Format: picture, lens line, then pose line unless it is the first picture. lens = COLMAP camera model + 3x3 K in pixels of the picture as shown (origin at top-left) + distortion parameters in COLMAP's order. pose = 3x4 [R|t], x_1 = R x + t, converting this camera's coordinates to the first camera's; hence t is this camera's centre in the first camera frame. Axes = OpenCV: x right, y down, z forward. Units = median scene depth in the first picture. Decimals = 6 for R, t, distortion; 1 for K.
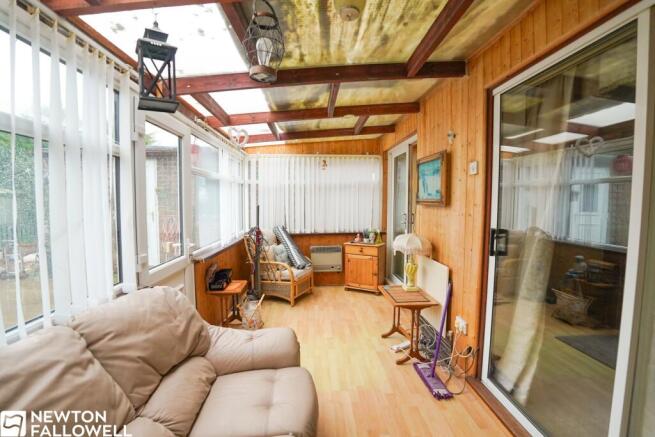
lens RADIAL K [[284.6, 0, 327.3], [0, 284.6, 217.5], [0, 0, 1]] dist [-0.042976, 0.004869]
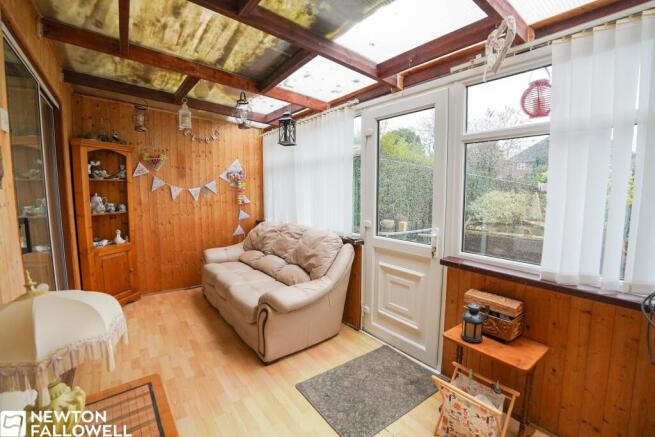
lens RADIAL K [[284.6, 0, 326.9], [0, 284.6, 216.5], [0, 0, 1]] dist [-0.042976, 0.004869]
pose [[-0.827426, 0.050834, -0.559269, 0.374392], [-0.035084, 0.989270, 0.141824, -0.099003], [0.560478, 0.136970, -0.816764, 2.361326]]
